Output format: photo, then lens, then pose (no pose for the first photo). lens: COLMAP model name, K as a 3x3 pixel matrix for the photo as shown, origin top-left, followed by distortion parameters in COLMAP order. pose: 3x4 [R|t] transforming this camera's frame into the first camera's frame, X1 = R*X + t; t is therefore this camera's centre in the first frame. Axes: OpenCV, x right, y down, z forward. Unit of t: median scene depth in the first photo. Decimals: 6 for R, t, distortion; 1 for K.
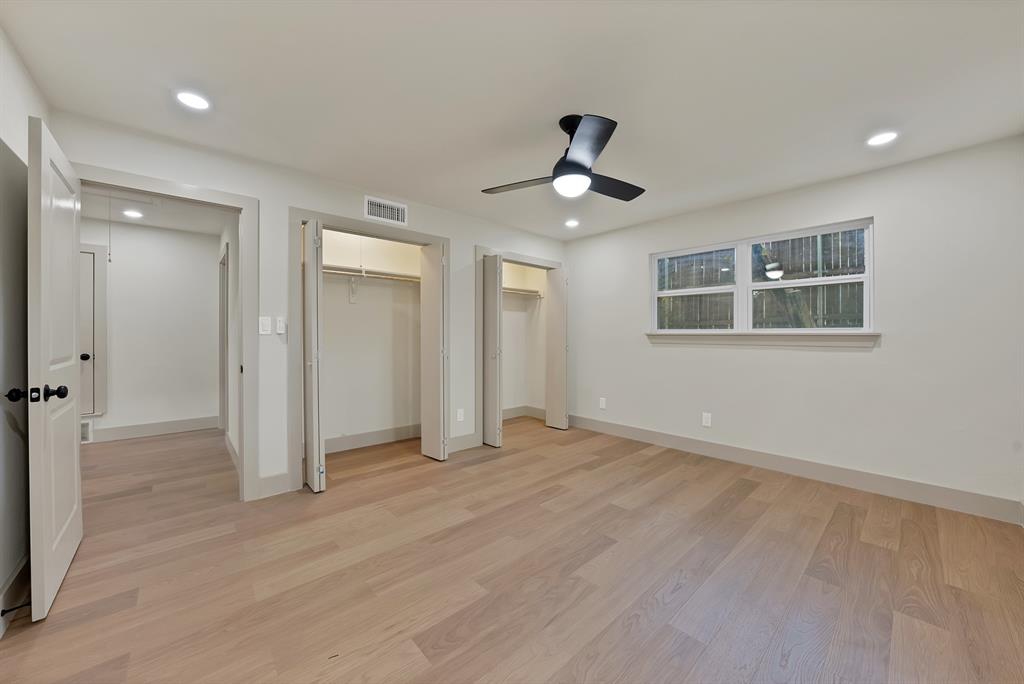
lens RADIAL K [[366.1, 0, 507.1], [0, 366.1, 338.2], [0, 0, 1]] dist [-0.013242, 0.000042]
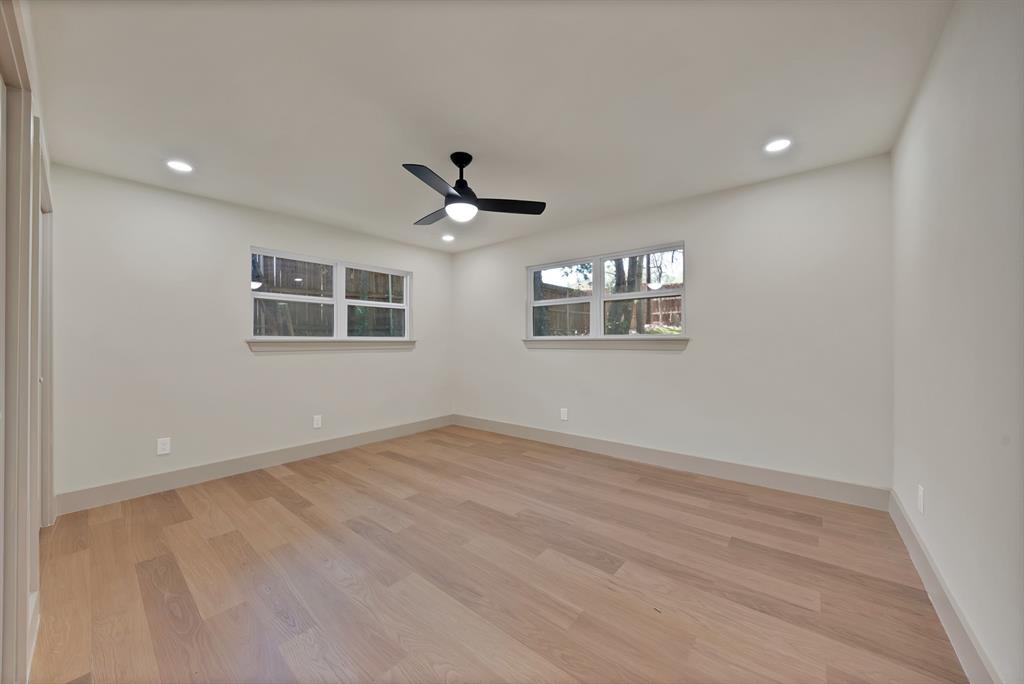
lens RADIAL K [[366.1, 0, 507.1], [0, 366.1, 338.2], [0, 0, 1]] dist [-0.013242, 0.000042]
pose [[-0.122351, 0.008632, 0.992449, -0.710869], [0.013450, 0.999885, -0.007039, -0.004992], [-0.992396, 0.012487, -0.122453, 0.716411]]
